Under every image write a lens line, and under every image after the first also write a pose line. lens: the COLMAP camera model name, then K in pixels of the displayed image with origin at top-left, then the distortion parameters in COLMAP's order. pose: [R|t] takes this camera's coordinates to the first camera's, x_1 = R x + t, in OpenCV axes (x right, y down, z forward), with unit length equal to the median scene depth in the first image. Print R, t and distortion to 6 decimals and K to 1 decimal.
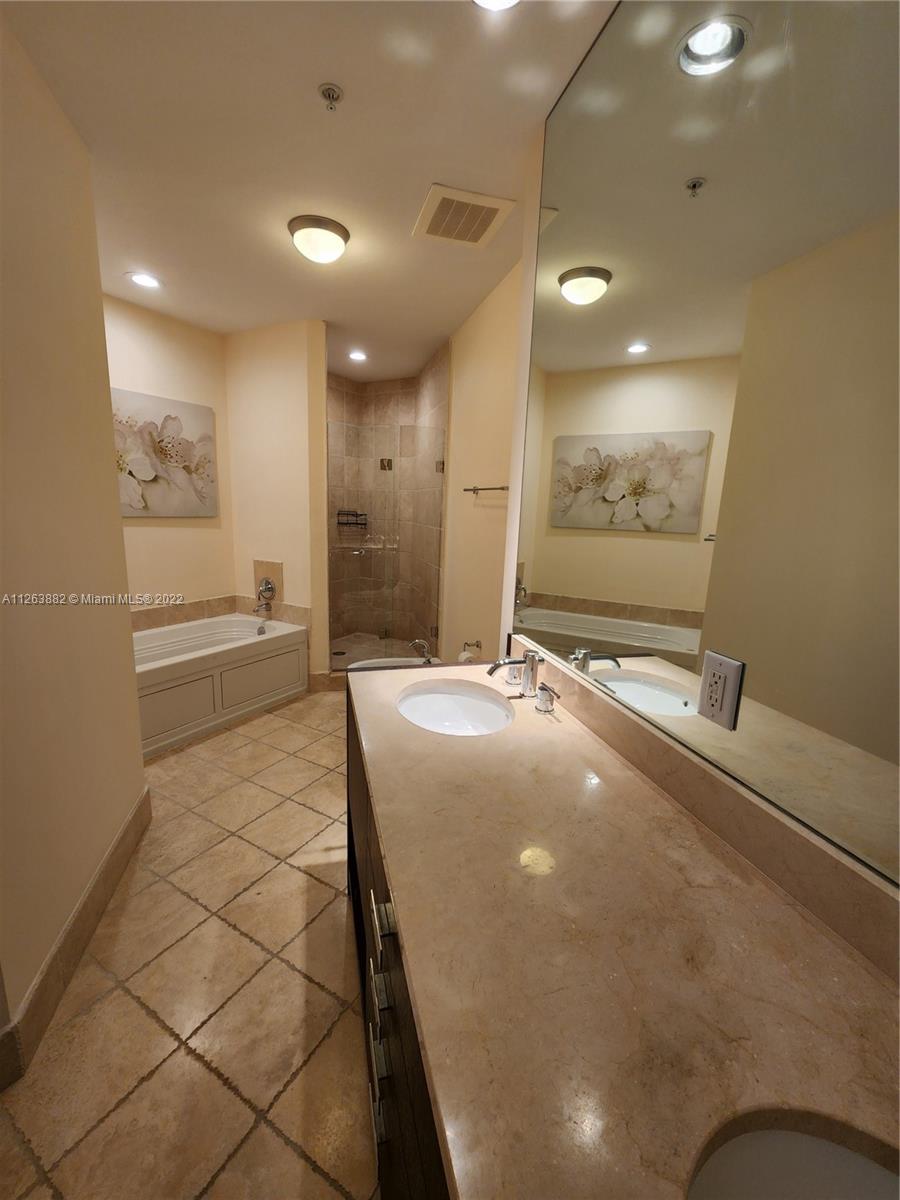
lens RADIAL K [[488.2, 0, 449.1], [0, 488.2, 599.4], [0, 0, 1]] dist [-0.002102, -0.000823]
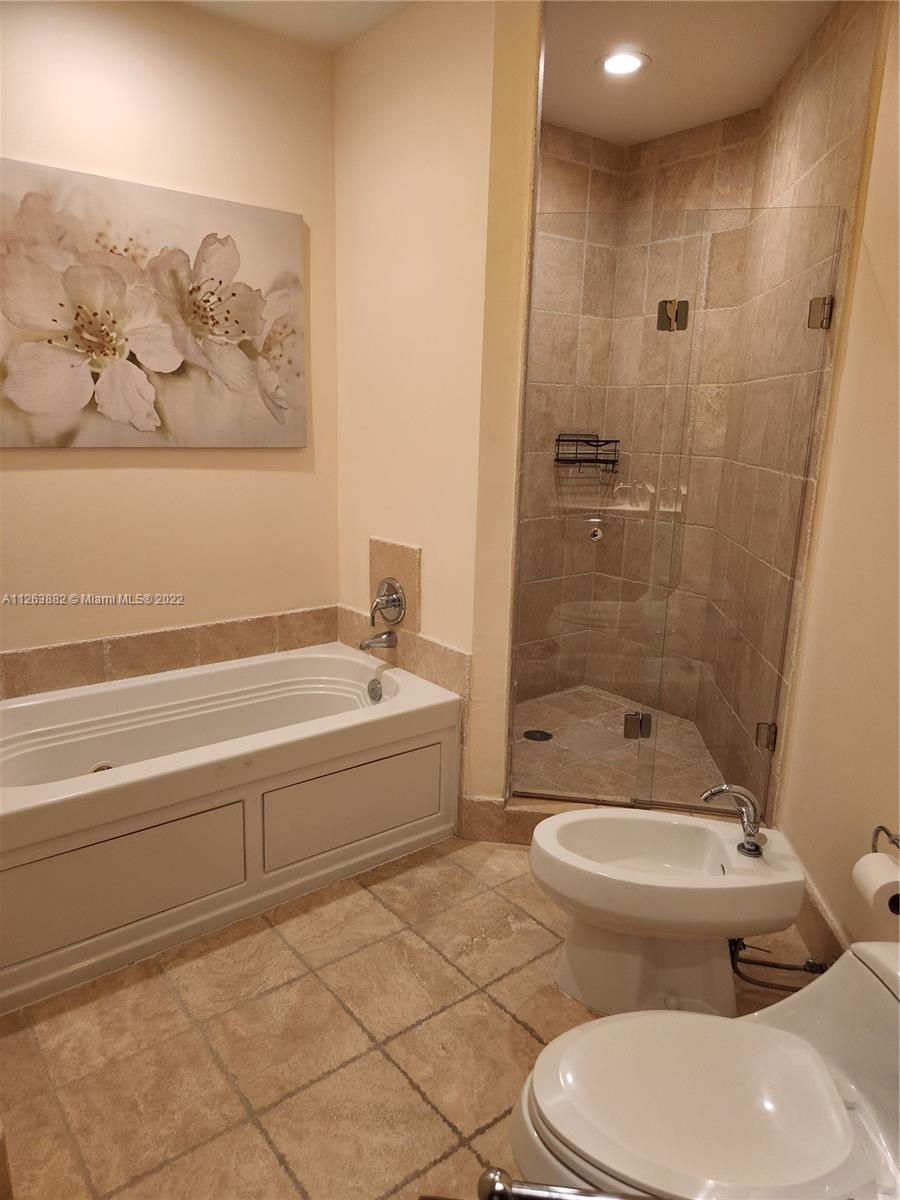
lens RADIAL K [[798.7, 0, 439.6], [0, 798.7, 602.8], [0, 0, 1]] dist [0.032556, -0.005182]
pose [[0.924810, 0.073040, -0.373353, -0.039028], [-0.061920, 0.997209, 0.041709, -0.052619], [0.375357, -0.015455, 0.926751, 0.287344]]
